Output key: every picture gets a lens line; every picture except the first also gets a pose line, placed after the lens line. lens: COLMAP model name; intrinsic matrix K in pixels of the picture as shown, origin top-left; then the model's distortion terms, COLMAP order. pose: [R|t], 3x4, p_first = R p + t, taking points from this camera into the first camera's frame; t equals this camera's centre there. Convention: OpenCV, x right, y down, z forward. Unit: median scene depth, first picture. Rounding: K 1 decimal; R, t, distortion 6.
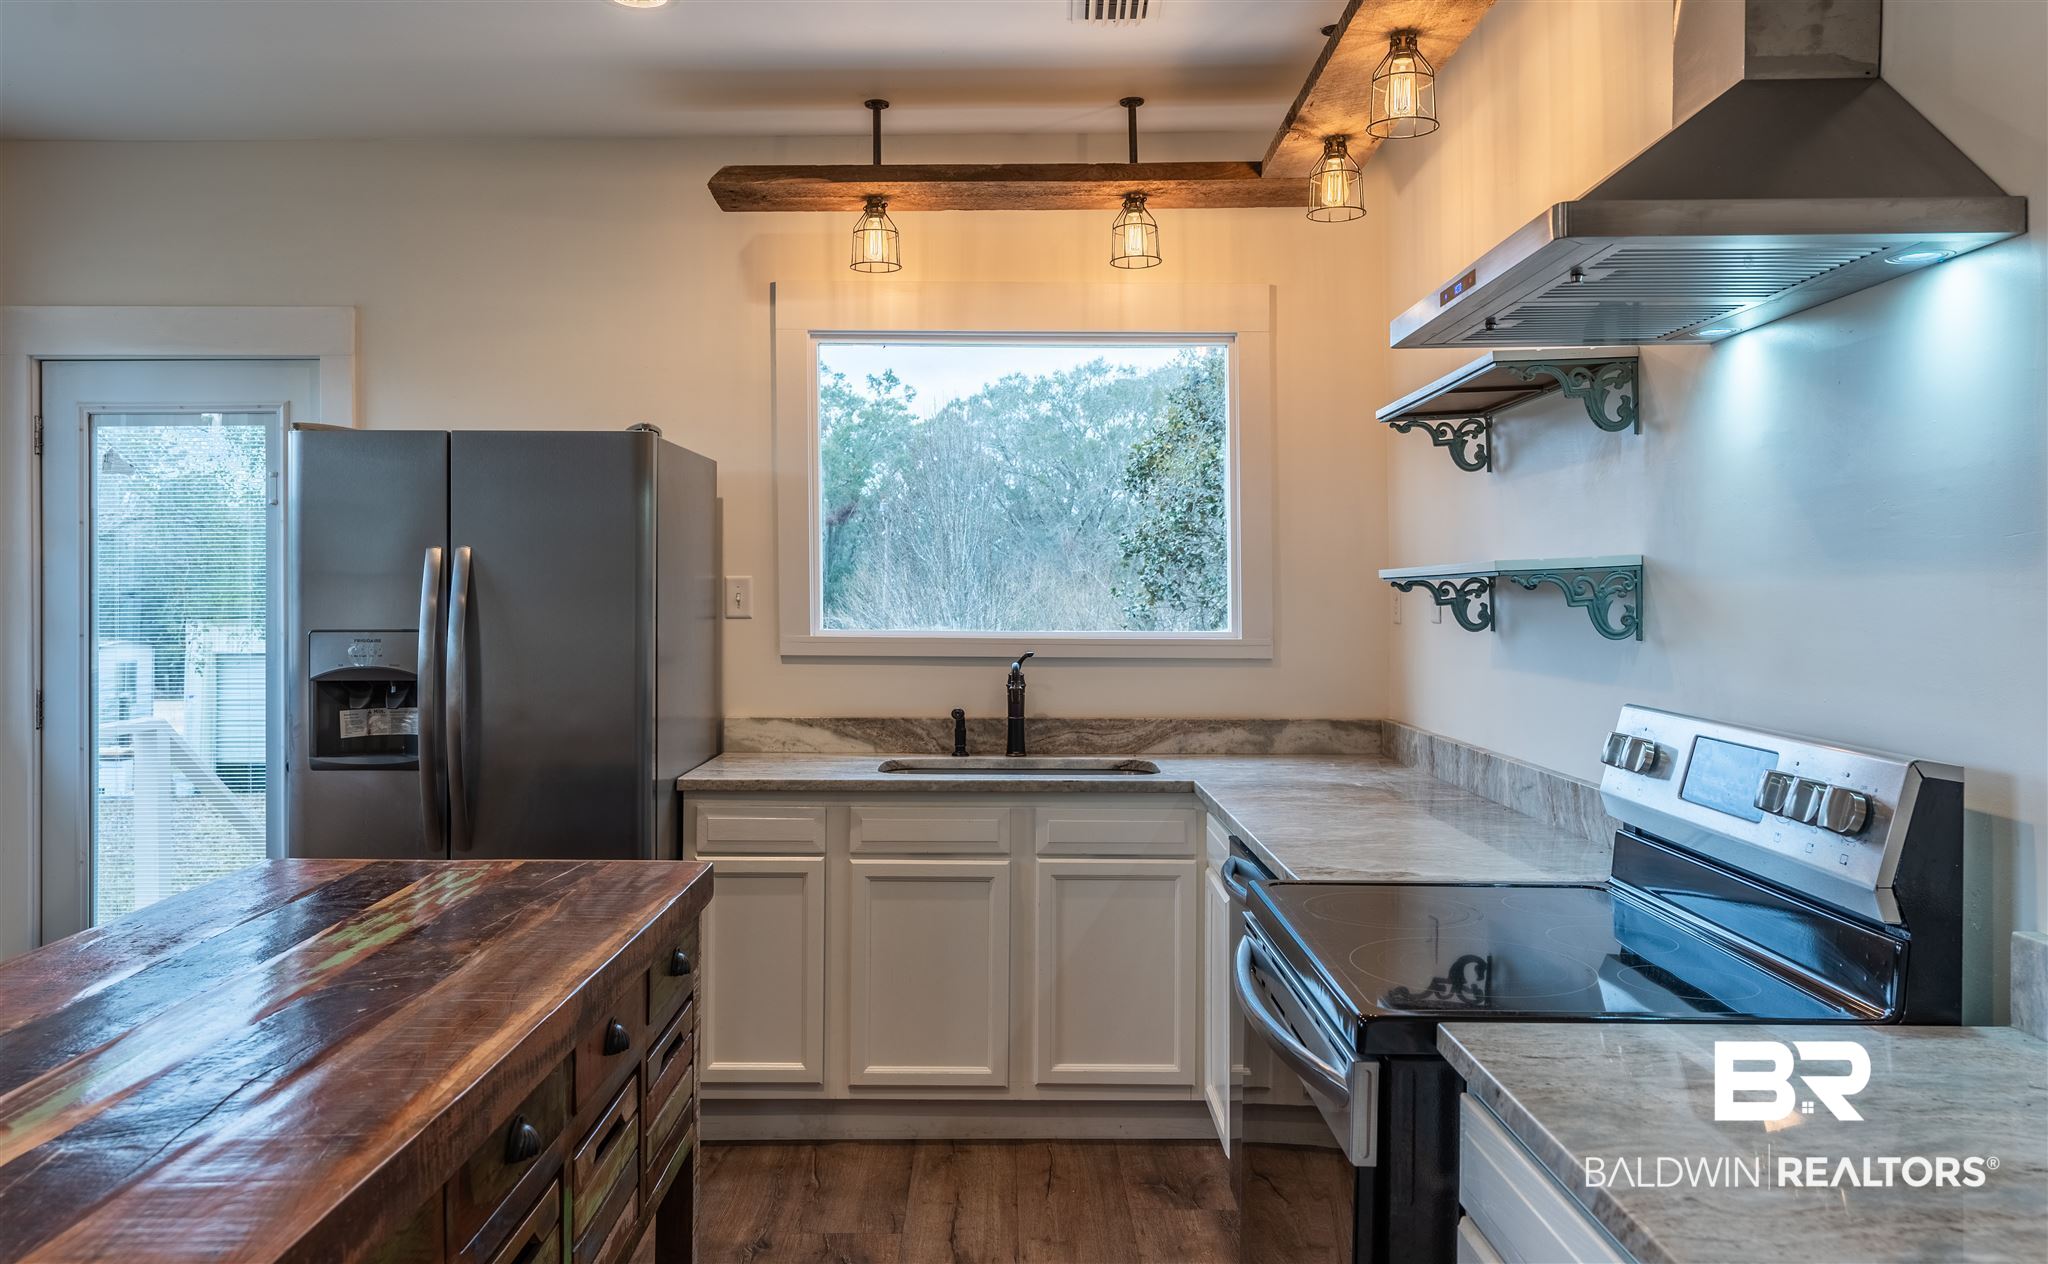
lens RADIAL K [[1558.3, 0, 1019.4], [0, 1558.3, 606.7], [0, 0, 1]] dist [0.031632, -0.088578]
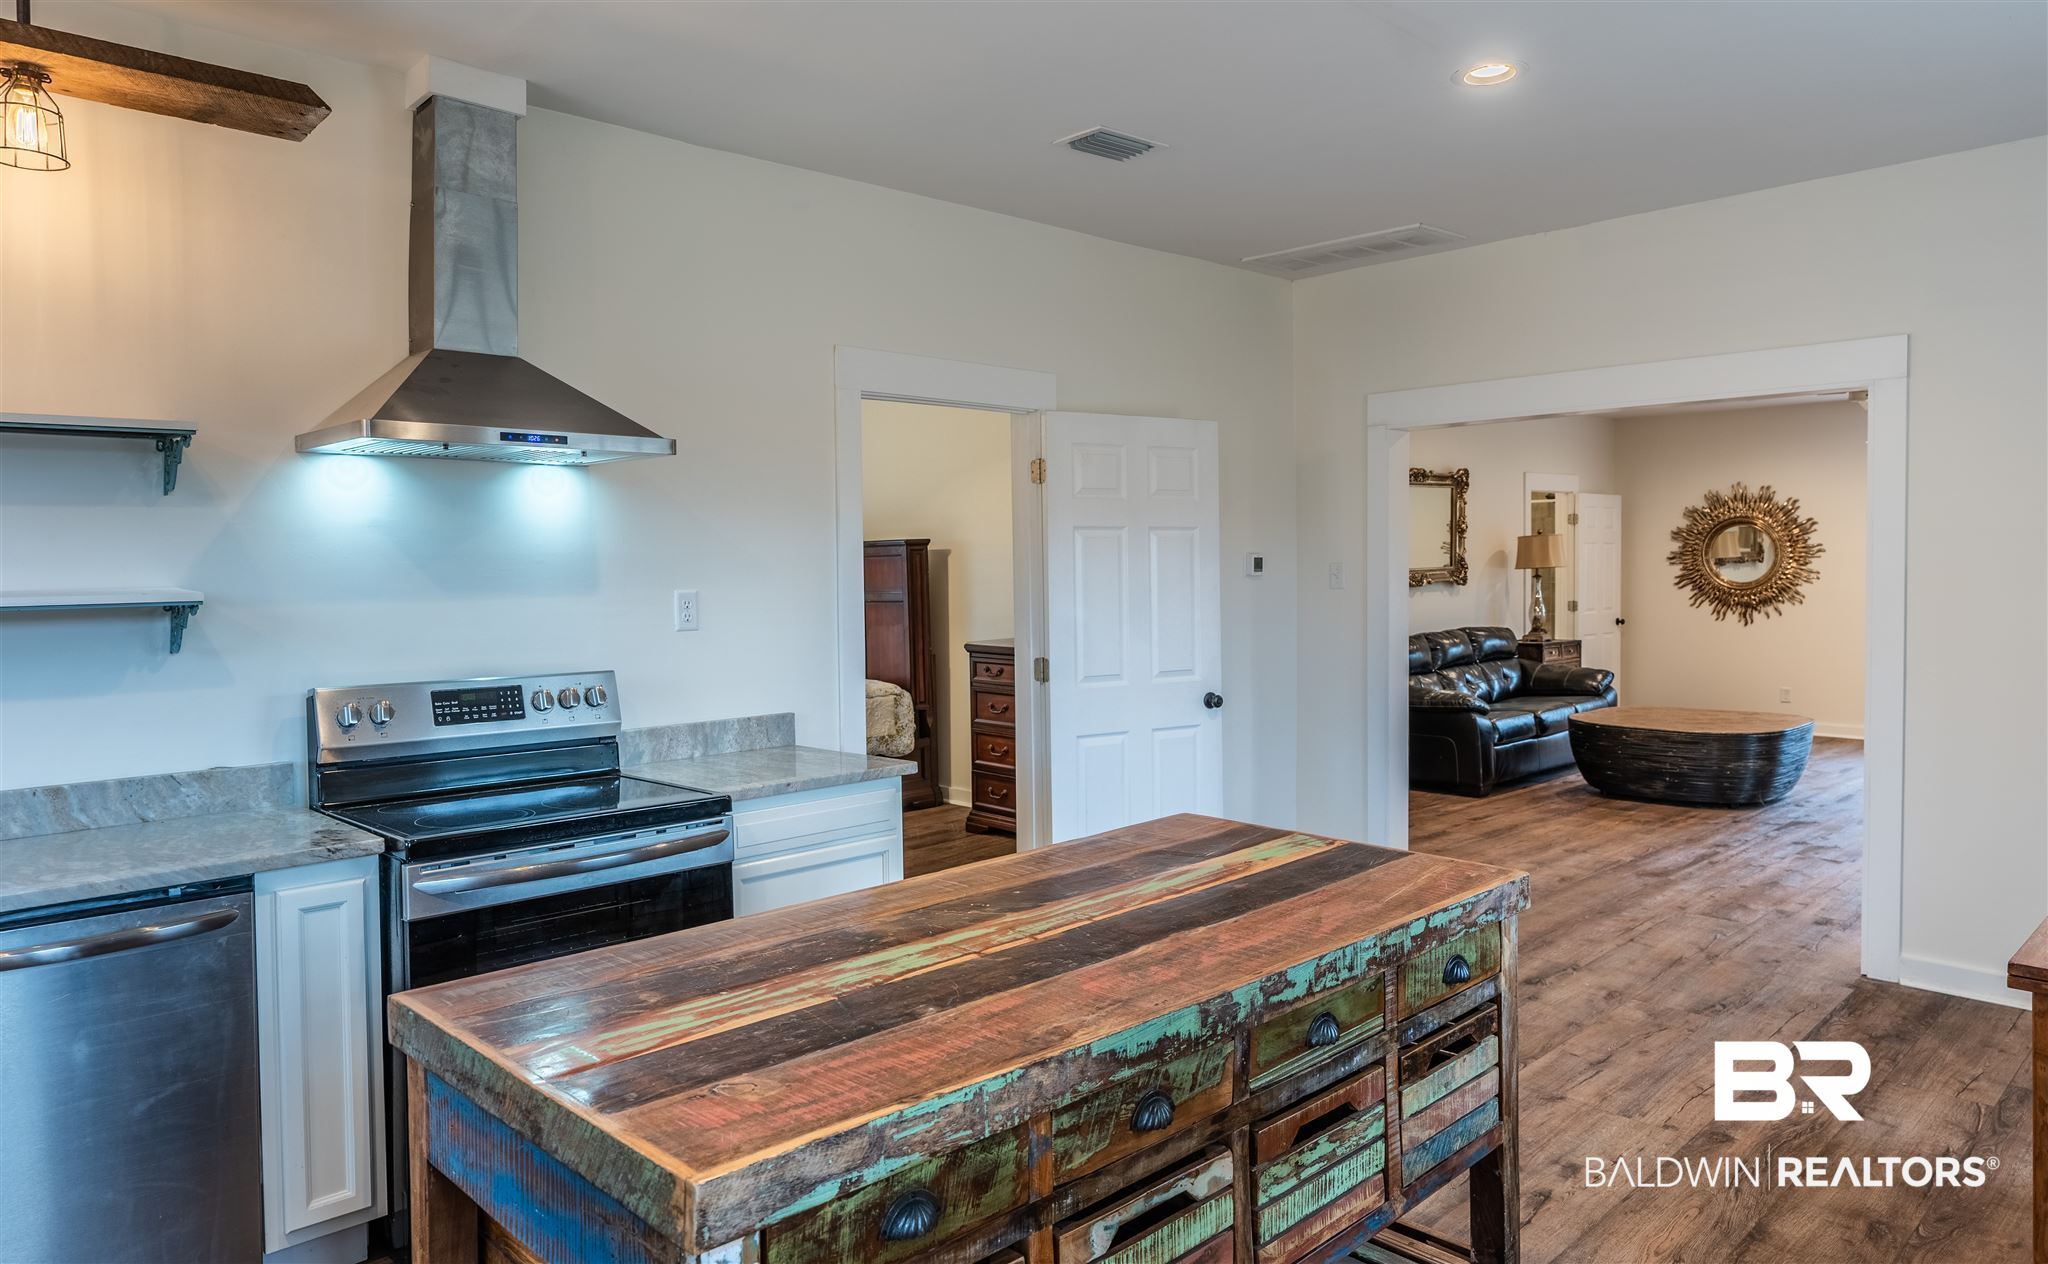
lens RADIAL K [[1277.8, 0, 1032.6], [0, 1277.8, 599.3], [0, 0, 1]] dist [-0.000088, 0.002455]
pose [[-0.710259, -0.001110, 0.703939, -0.624483], [0.021530, 0.999497, 0.023299, -0.023962], [-0.703611, 0.031704, -0.709878, 0.896930]]
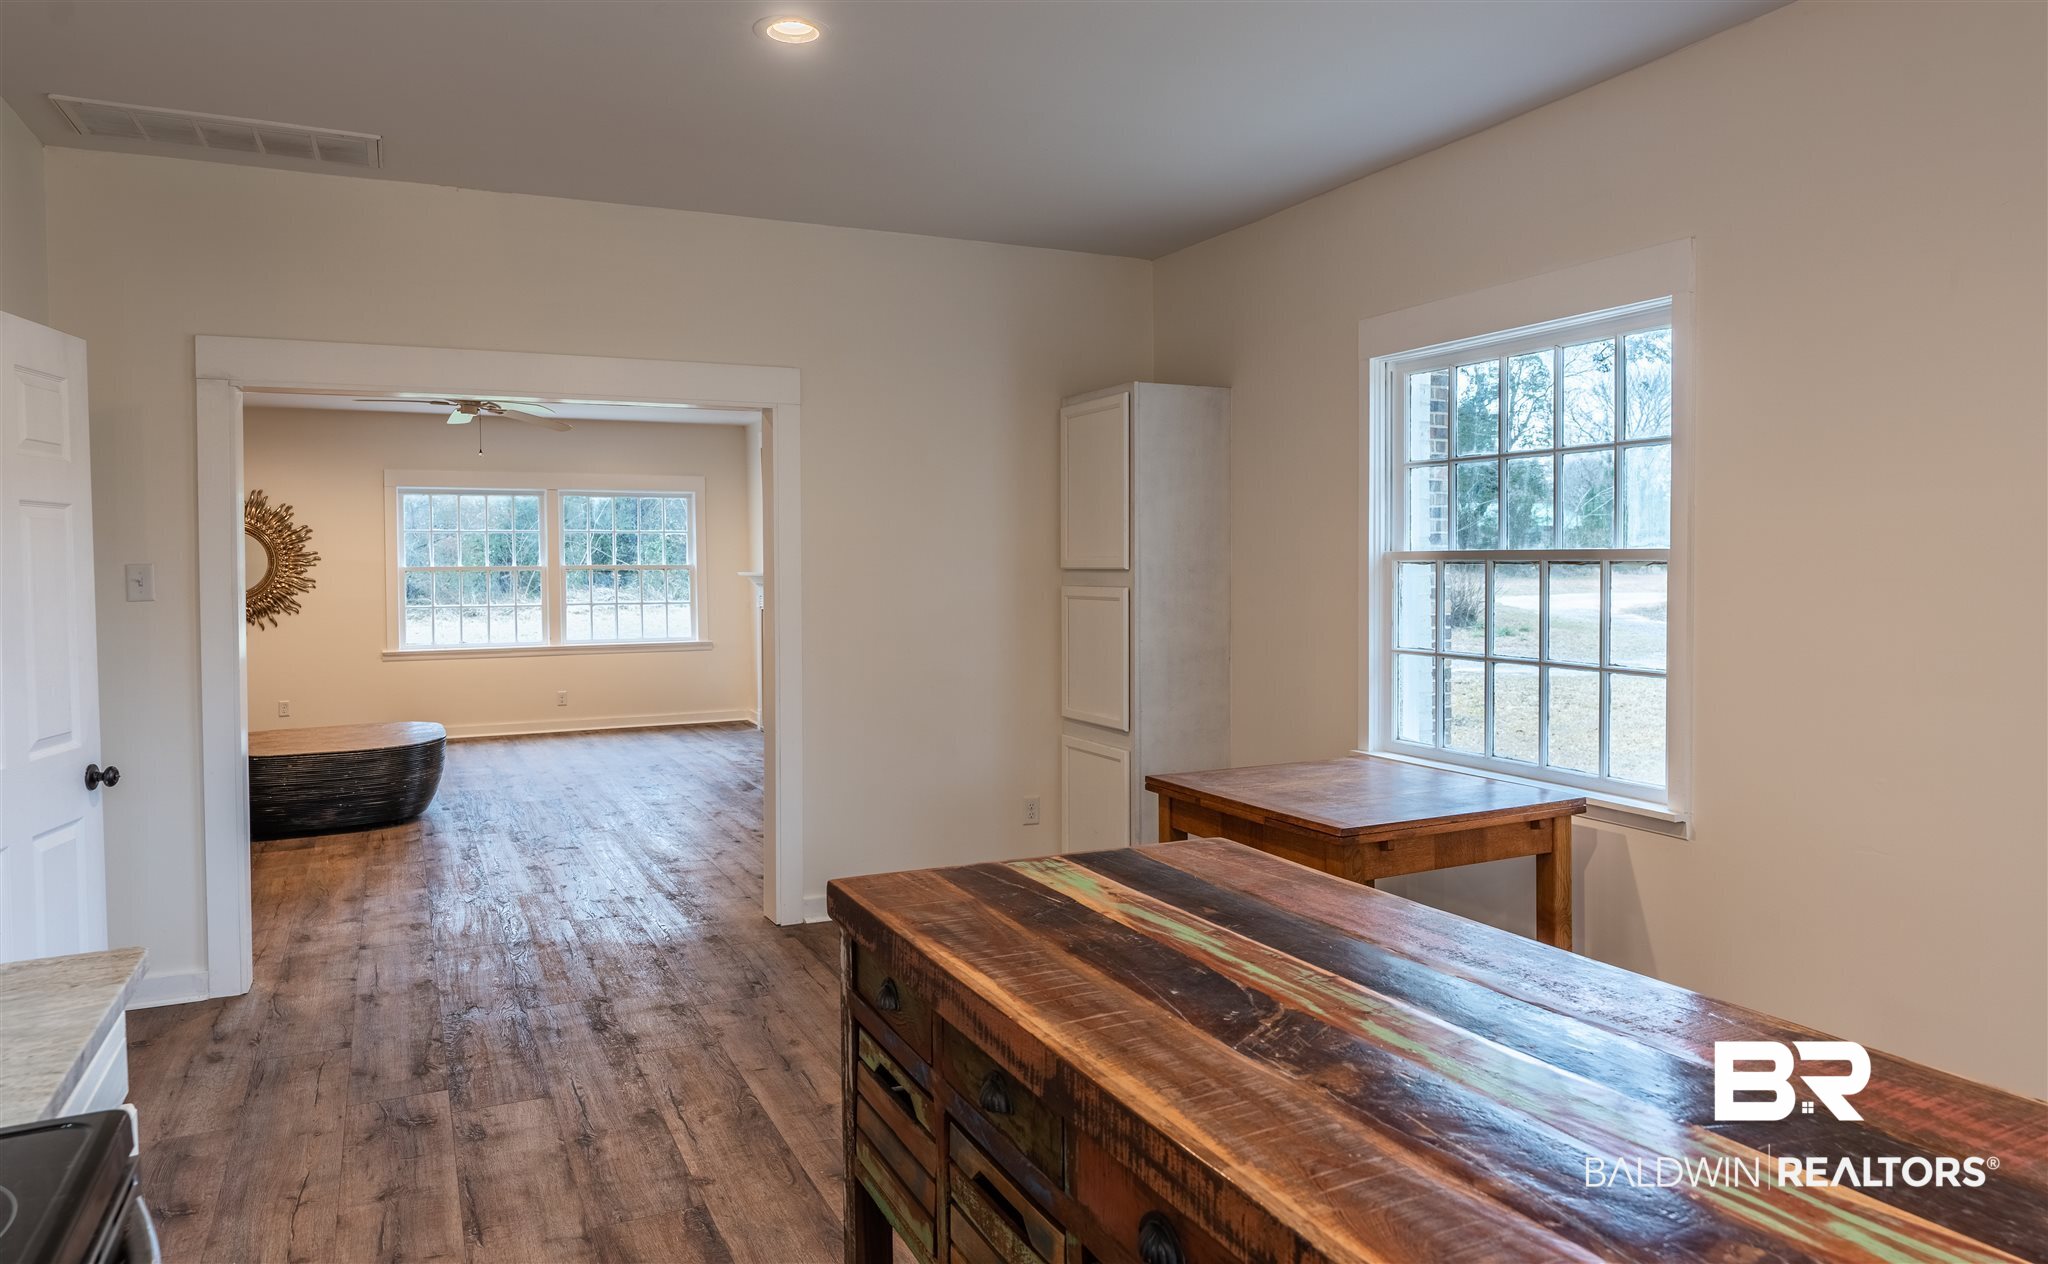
lens RADIAL K [[1277.8, 0, 1032.6], [0, 1277.8, 599.3], [0, 0, 1]] dist [-0.000088, 0.002455]
pose [[-0.903266, 0.029003, -0.428100, 0.028143], [0.014005, 0.999174, 0.038142, -0.025134], [0.428853, 0.028456, -0.902926, 0.850838]]
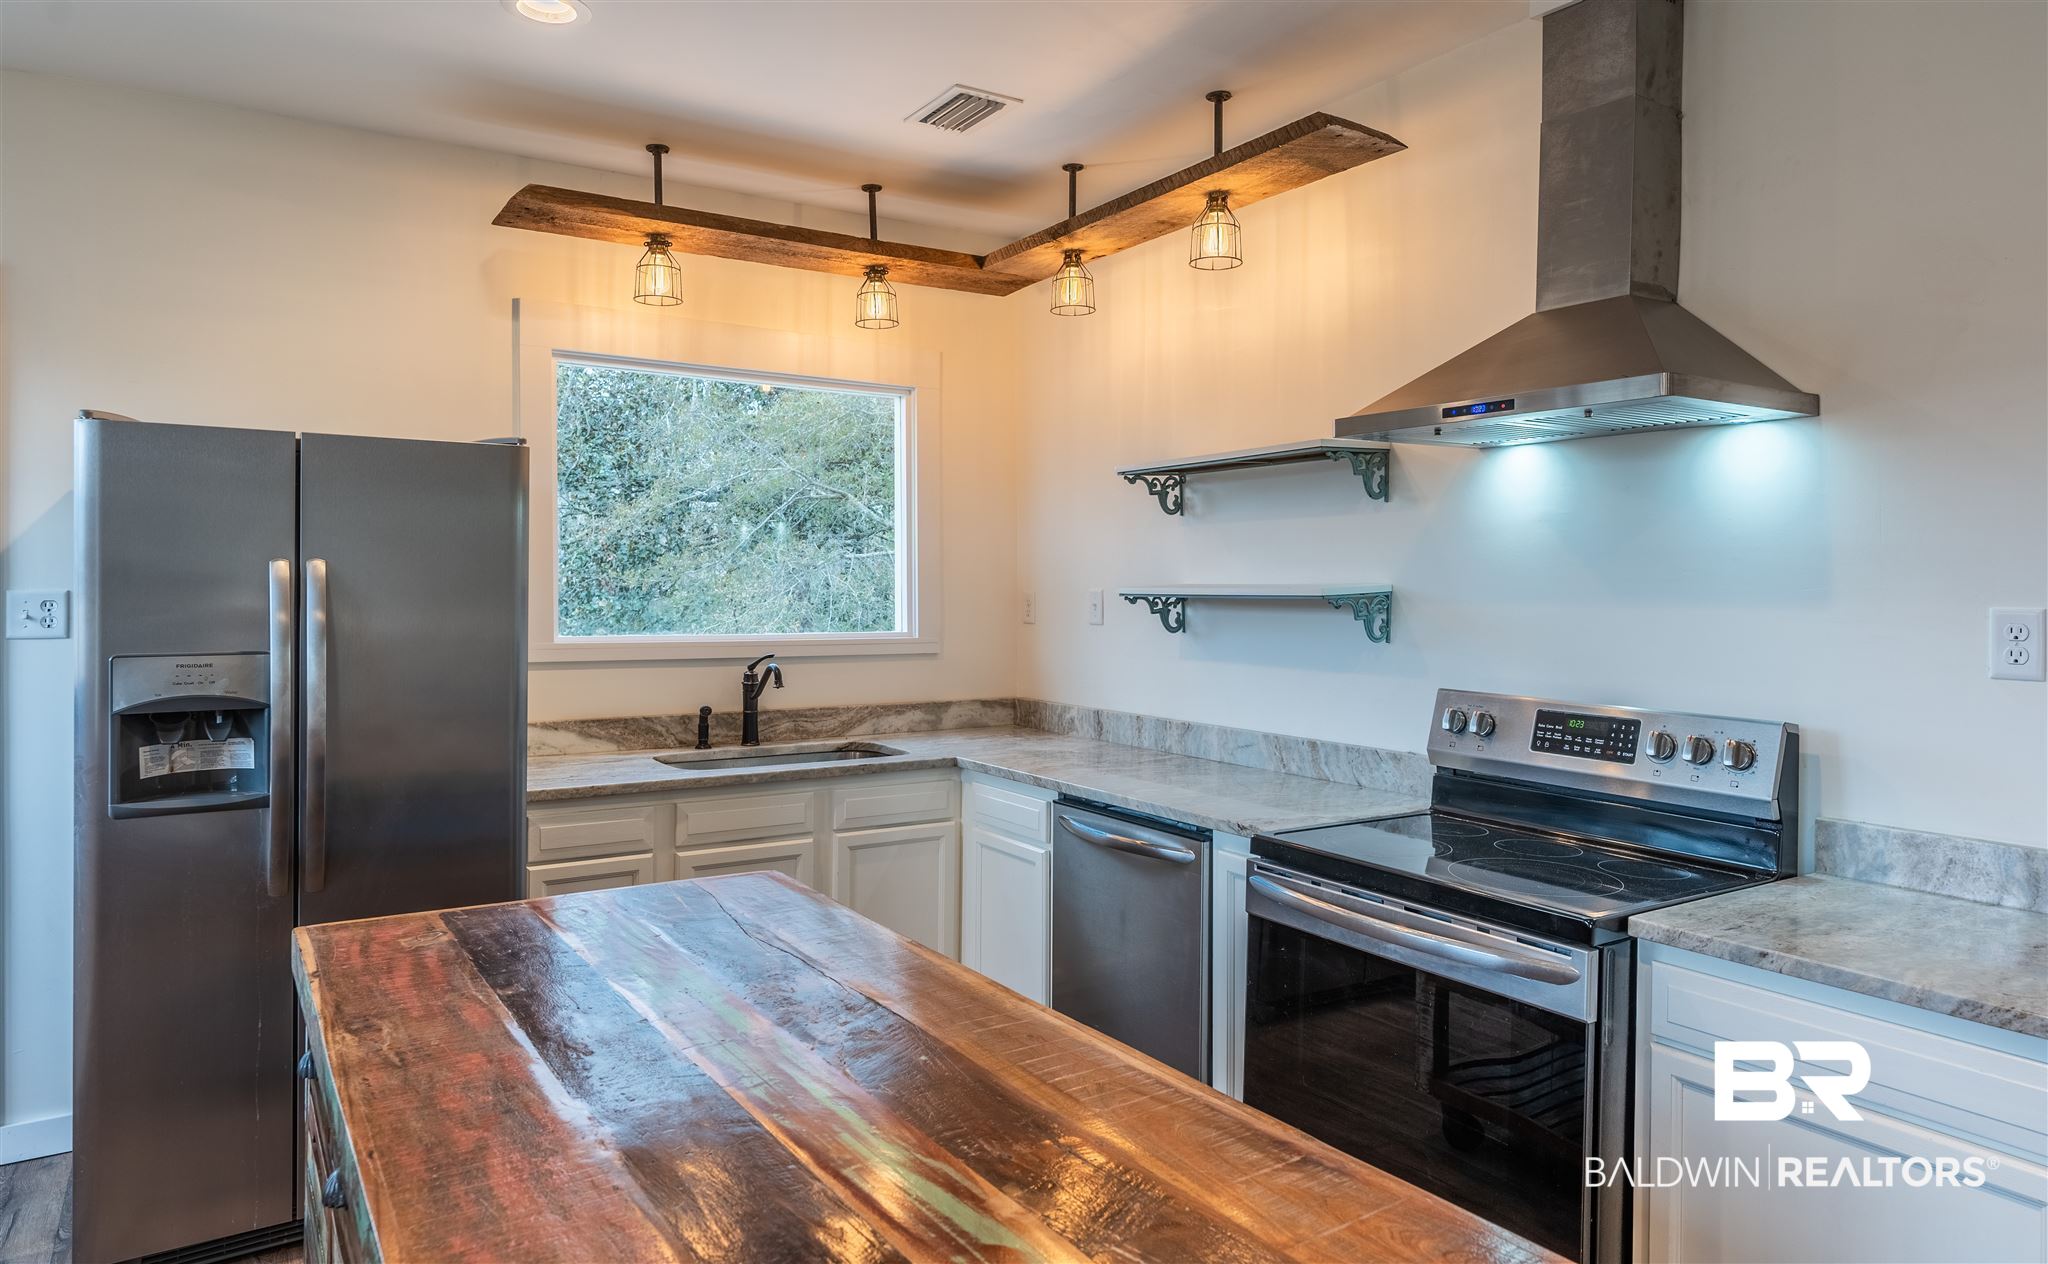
lens RADIAL K [[1277.8, 0, 1032.6], [0, 1277.8, 599.3], [0, 0, 1]] dist [-0.000088, 0.002455]
pose [[0.834218, -0.003557, 0.551423, -0.389704], [-0.001403, 0.999962, 0.008572, -0.020900], [-0.551432, -0.007925, 0.834182, 0.130153]]
